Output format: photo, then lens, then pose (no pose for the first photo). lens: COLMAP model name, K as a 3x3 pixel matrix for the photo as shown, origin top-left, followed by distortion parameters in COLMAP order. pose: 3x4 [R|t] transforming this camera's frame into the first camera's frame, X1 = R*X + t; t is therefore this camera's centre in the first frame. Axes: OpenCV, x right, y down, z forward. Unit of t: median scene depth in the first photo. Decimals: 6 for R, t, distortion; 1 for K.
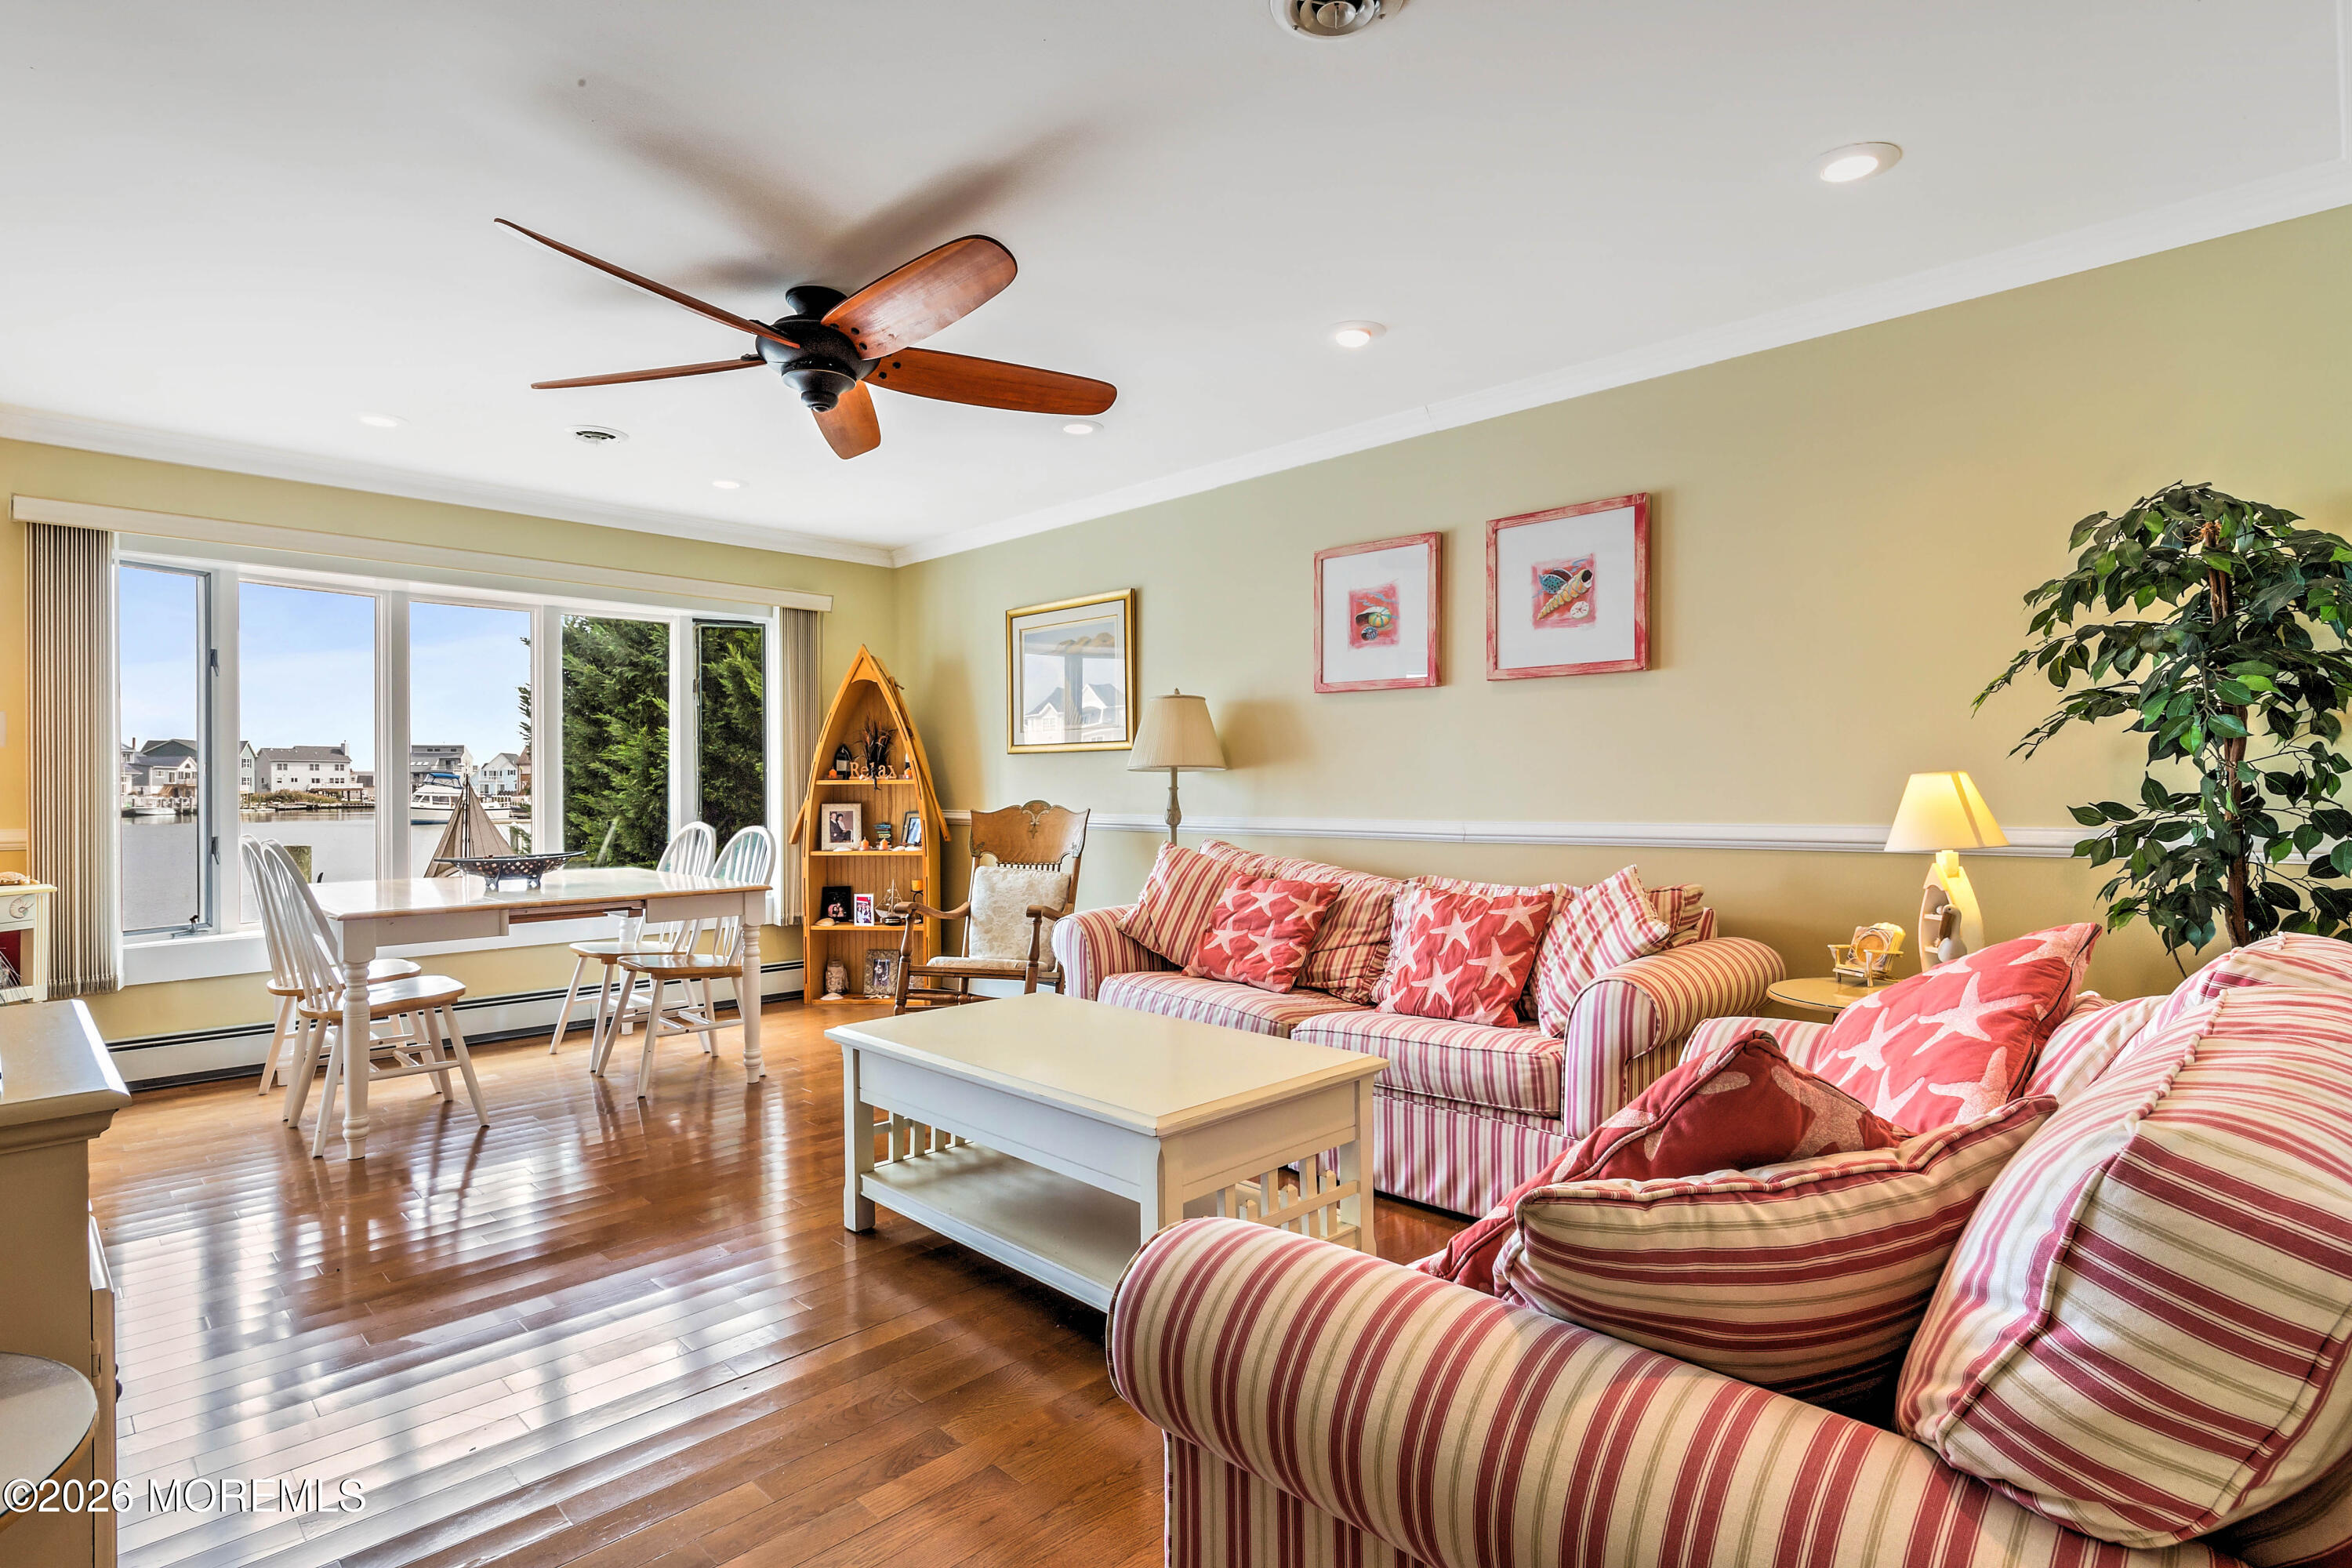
lens RADIAL K [[1193.1, 0, 1164.2], [0, 1193.1, 788.8], [0, 0, 1]] dist [0.005377, -0.000603]
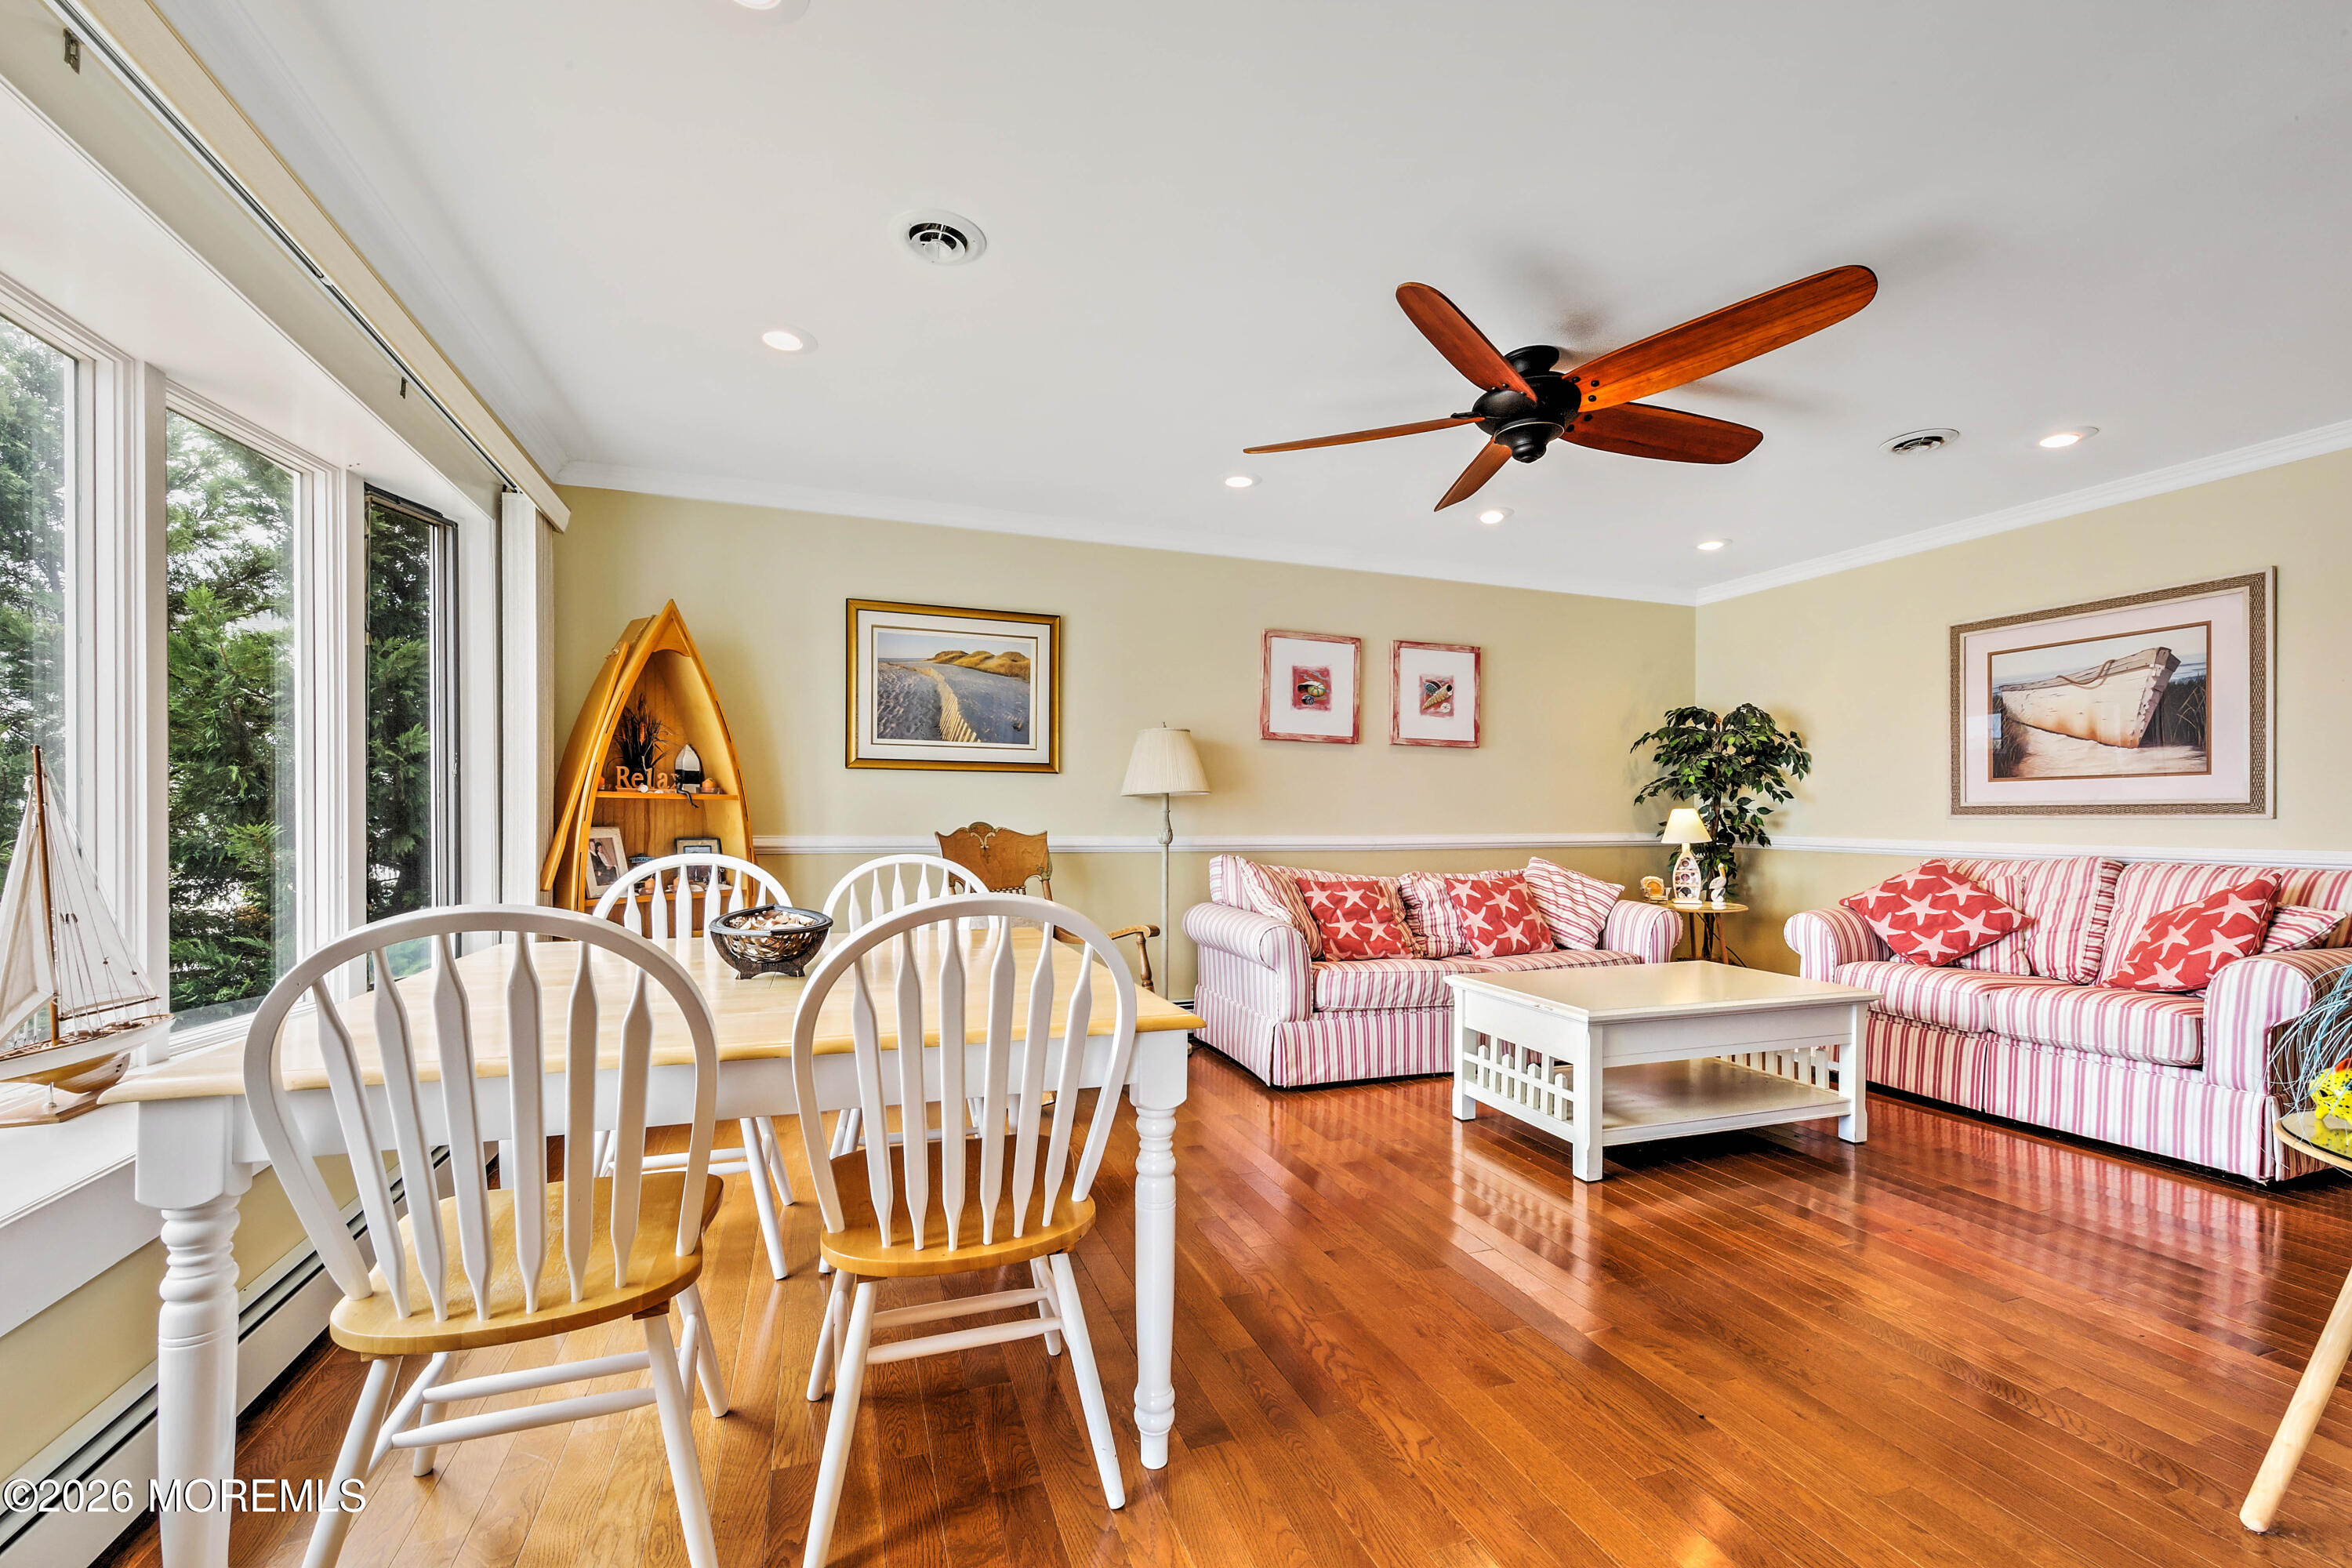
lens RADIAL K [[962.5, 0, 1170.4], [0, 962.5, 822.4], [0, 0, 1]] dist [0.002548, -0.000755]
pose [[0.415043, 0.007517, 0.909771, -0.870773], [-0.006675, 0.999964, -0.005217, 0.016086], [-0.909777, -0.003907, 0.415078, 0.671233]]
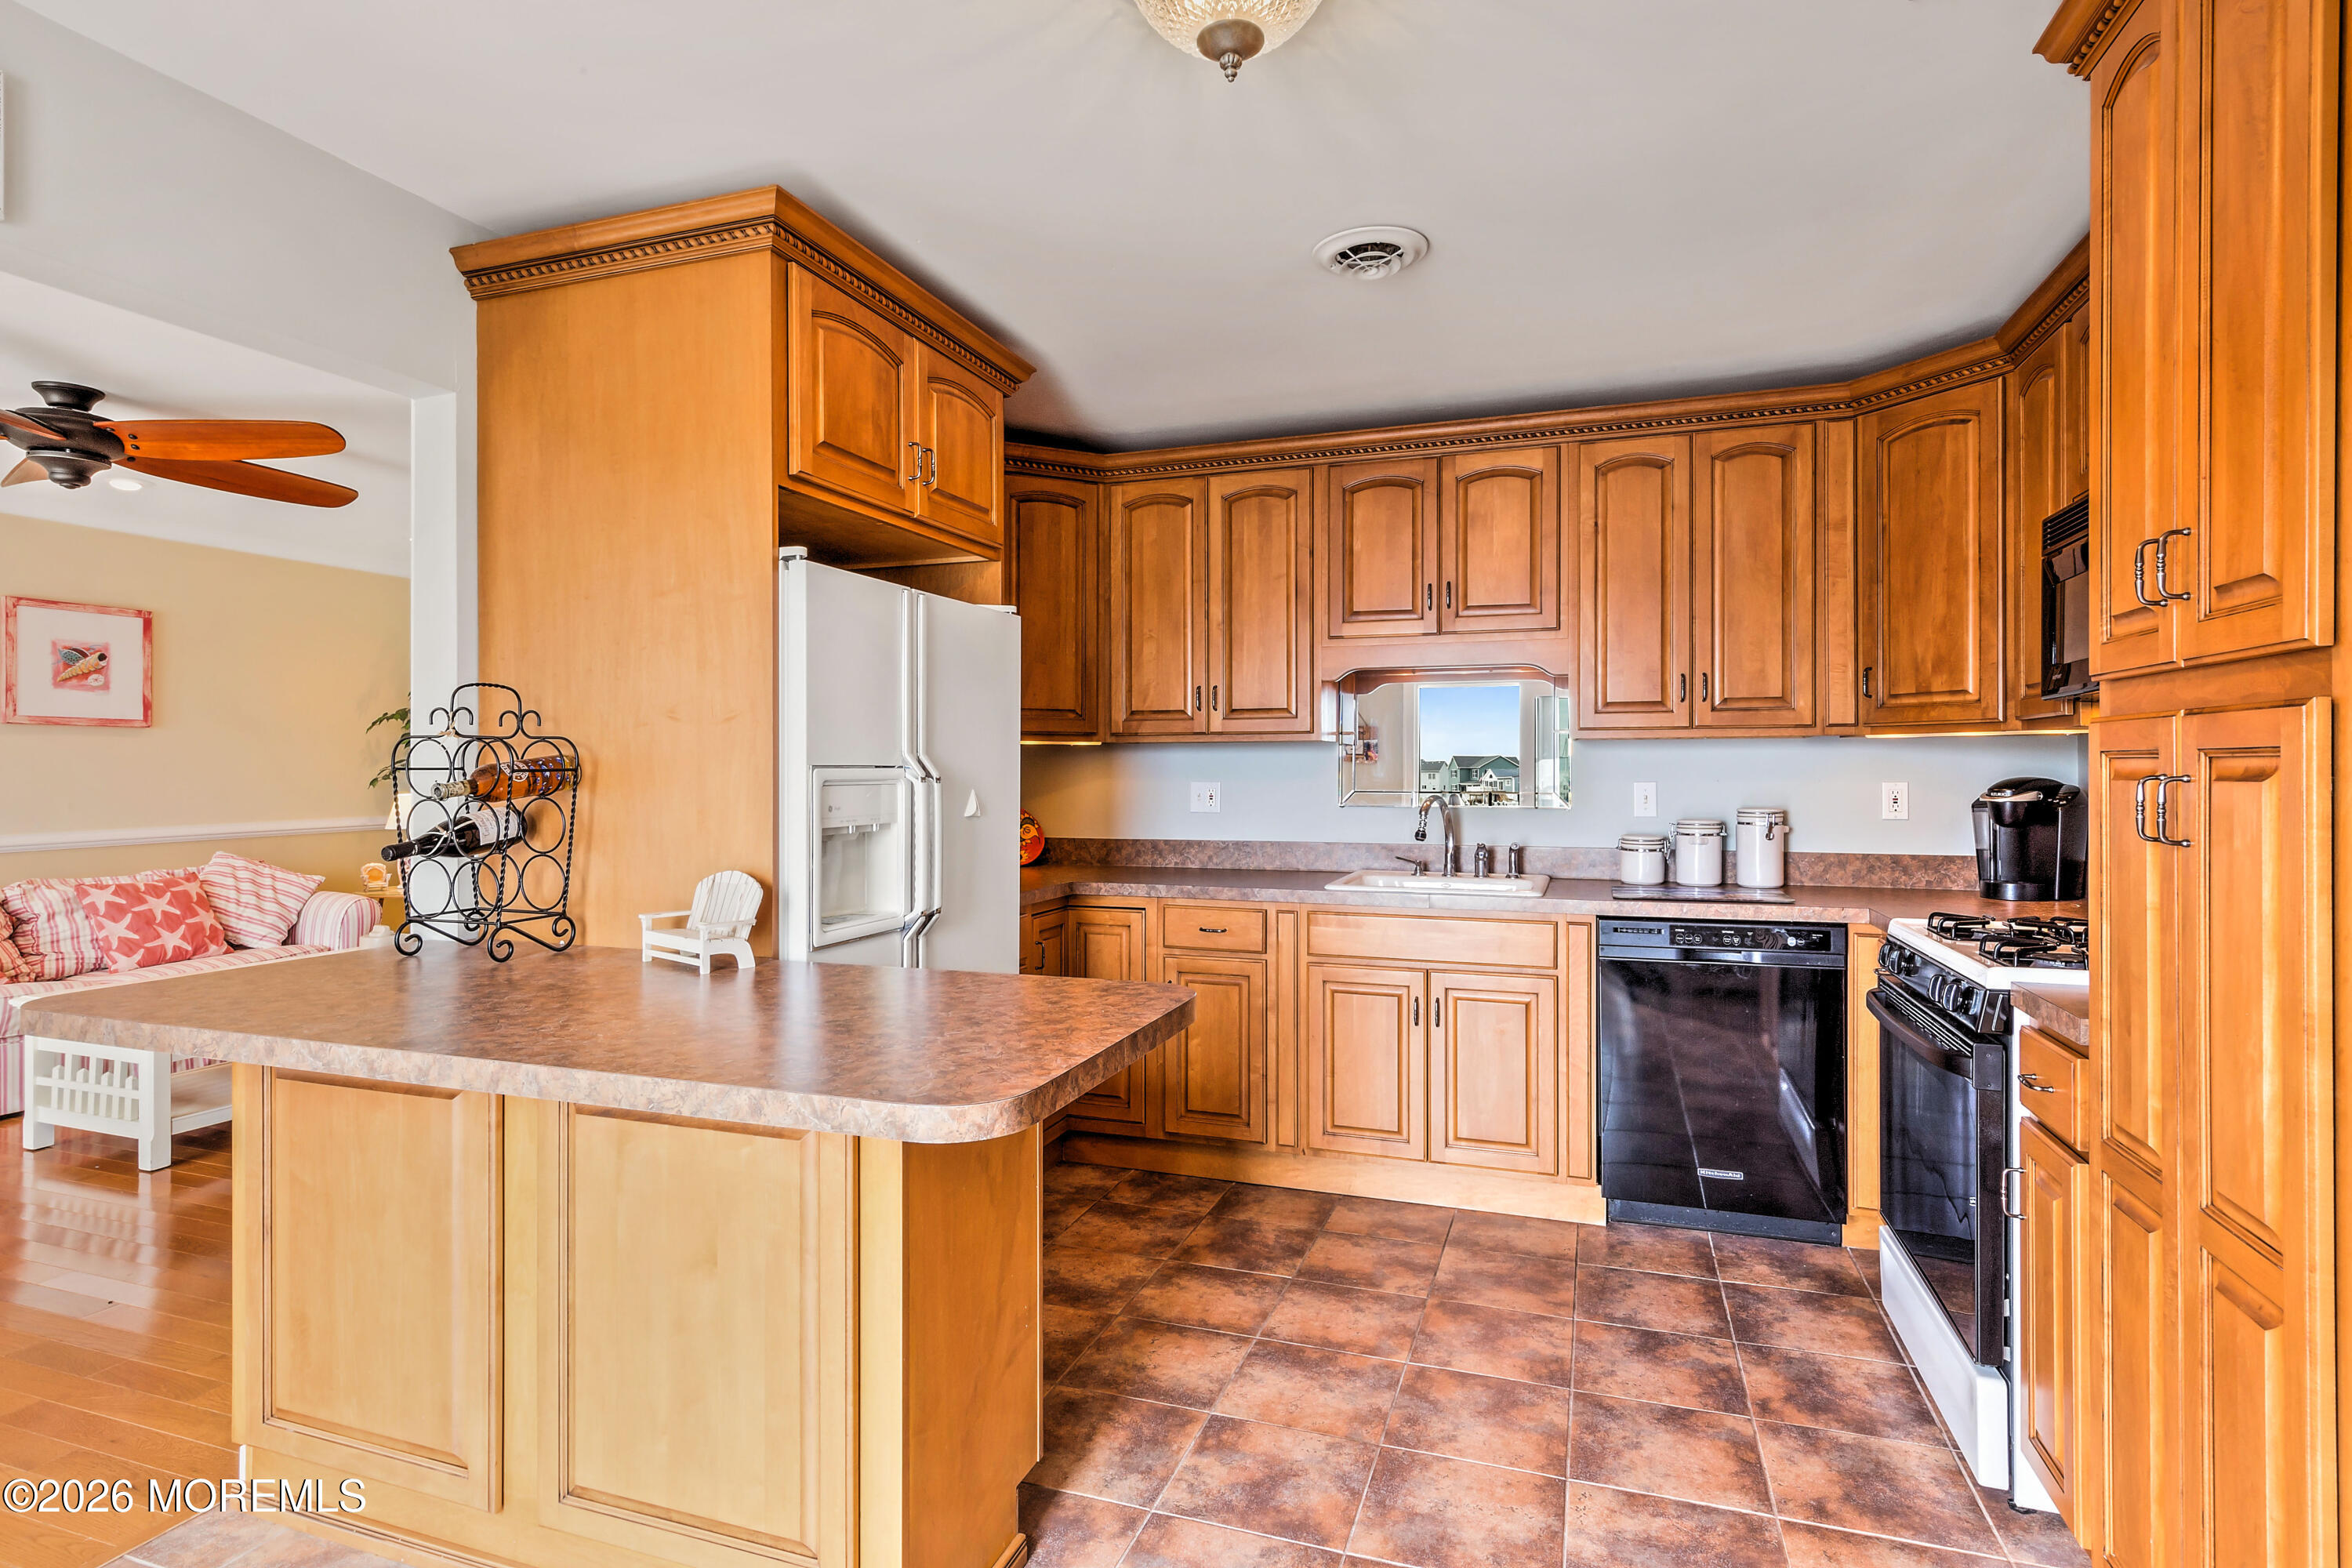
lens RADIAL K [[1193.1, 0, 1167.5], [0, 1193.1, 767.0], [0, 0, 1]] dist [0.005377, -0.000603]
pose [[-0.440969, 0.007478, 0.897491, -1.246759], [0.005848, 0.999968, -0.005459, -0.027666], [-0.897503, 0.002842, -0.440999, 0.415928]]
